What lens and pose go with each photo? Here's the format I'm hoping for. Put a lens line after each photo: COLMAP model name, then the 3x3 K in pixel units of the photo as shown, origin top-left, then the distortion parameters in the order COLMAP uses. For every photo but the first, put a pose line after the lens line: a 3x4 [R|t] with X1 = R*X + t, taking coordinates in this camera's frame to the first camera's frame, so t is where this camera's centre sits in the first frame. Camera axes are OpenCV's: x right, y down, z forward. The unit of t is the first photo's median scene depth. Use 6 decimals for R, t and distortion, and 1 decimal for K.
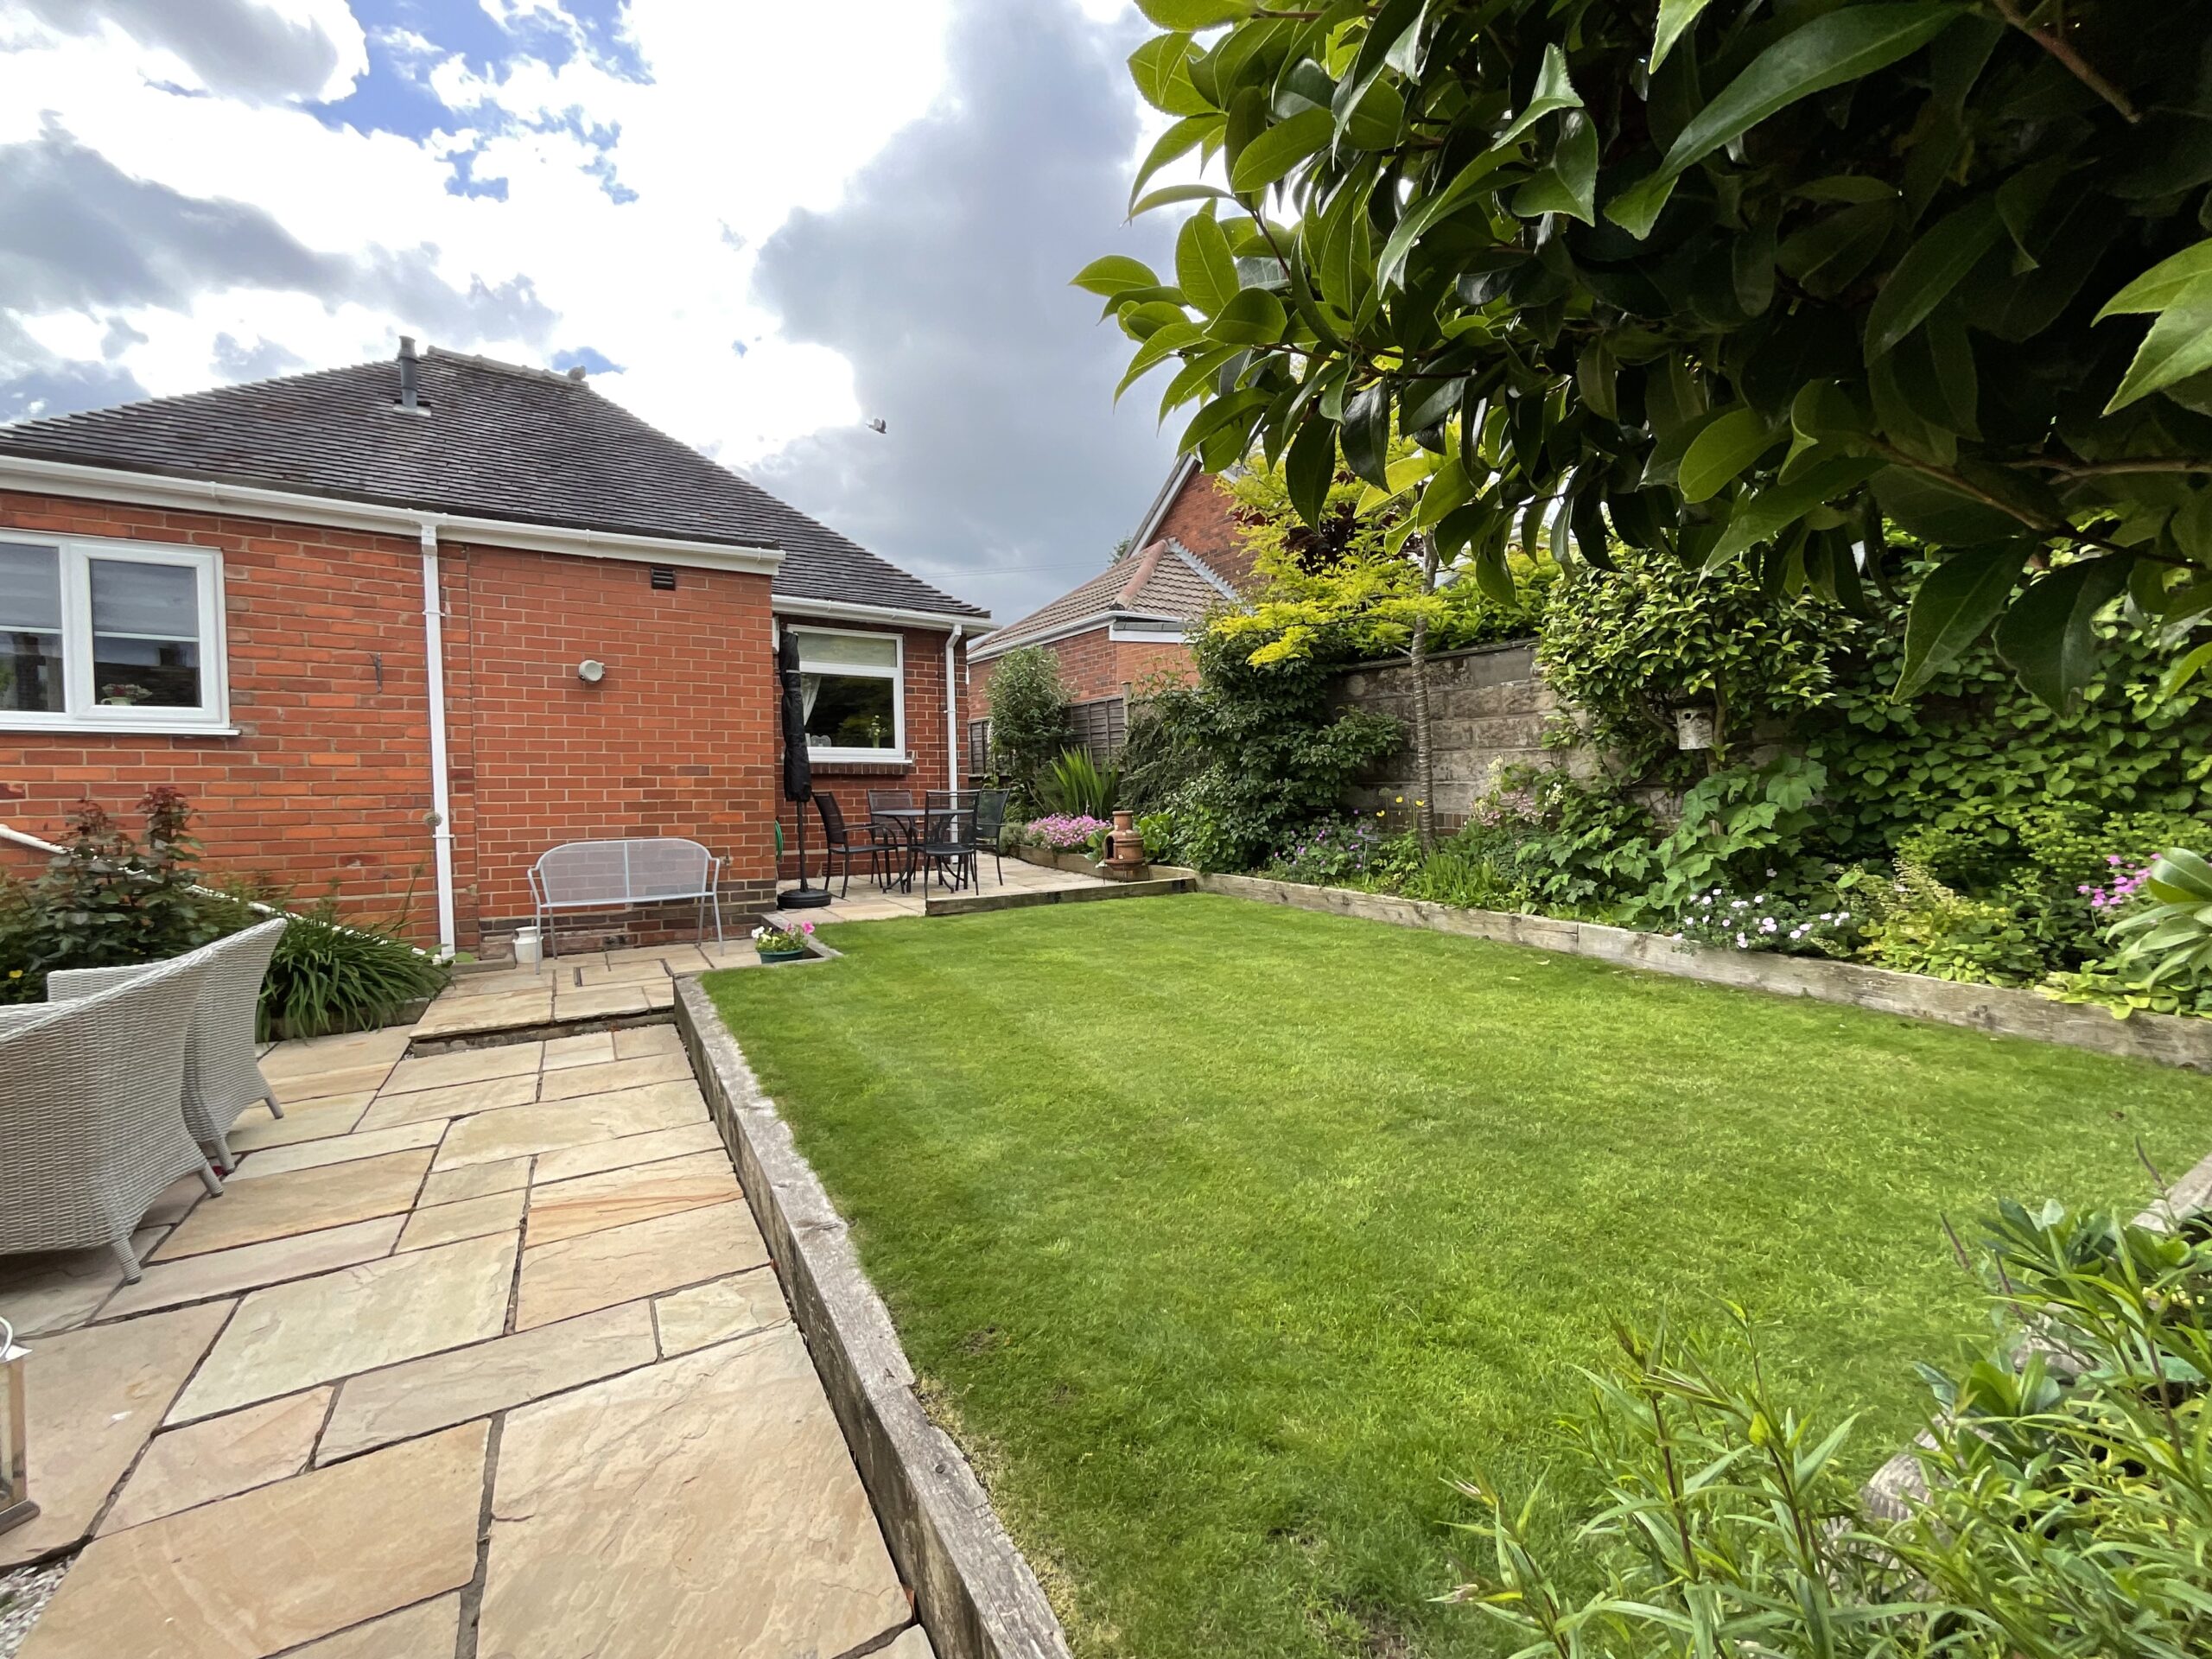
lens RADIAL K [[898.6, 0, 1106.0], [0, 898.6, 829.5], [0, 0, 1]] dist [0.000053, 0.000016]
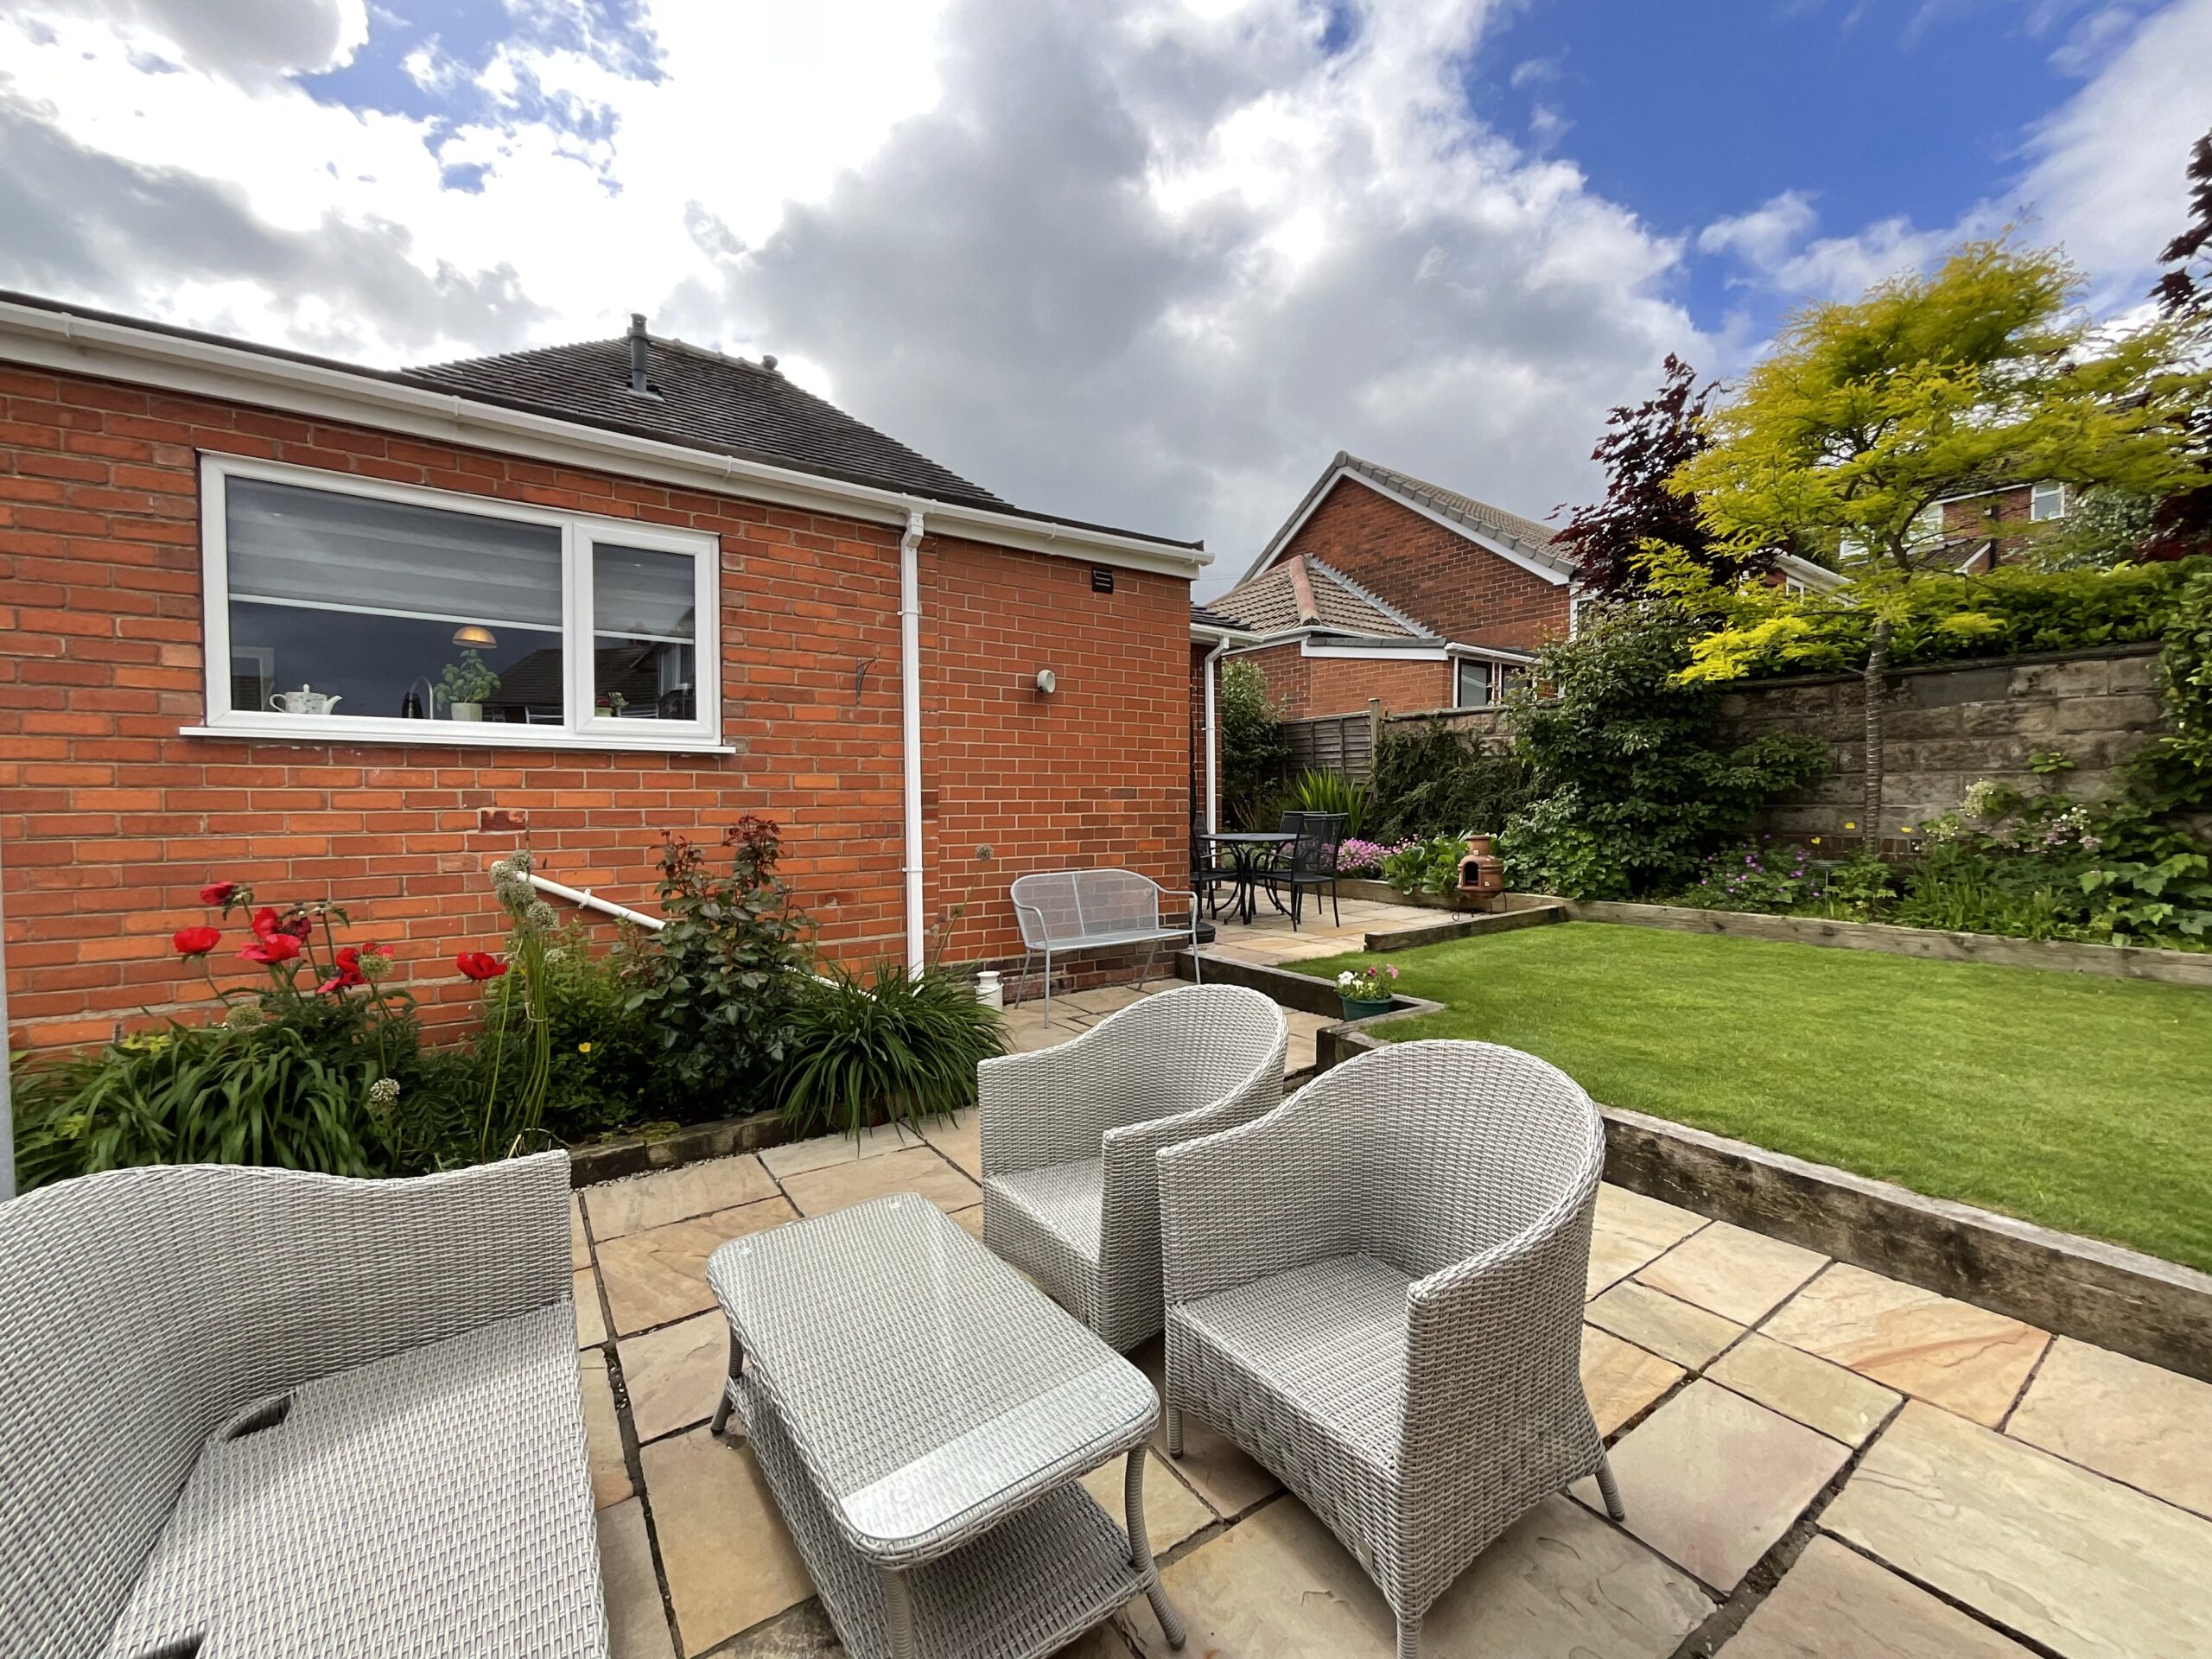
lens RADIAL K [[898.6, 0, 1106.0], [0, 898.6, 829.5], [0, 0, 1]] dist [0.000053, 0.000016]
pose [[0.997325, -0.002278, 0.073062, -0.553976], [0.003651, 0.999819, -0.018676, -0.012925], [-0.073006, 0.018893, 0.997153, 0.106450]]
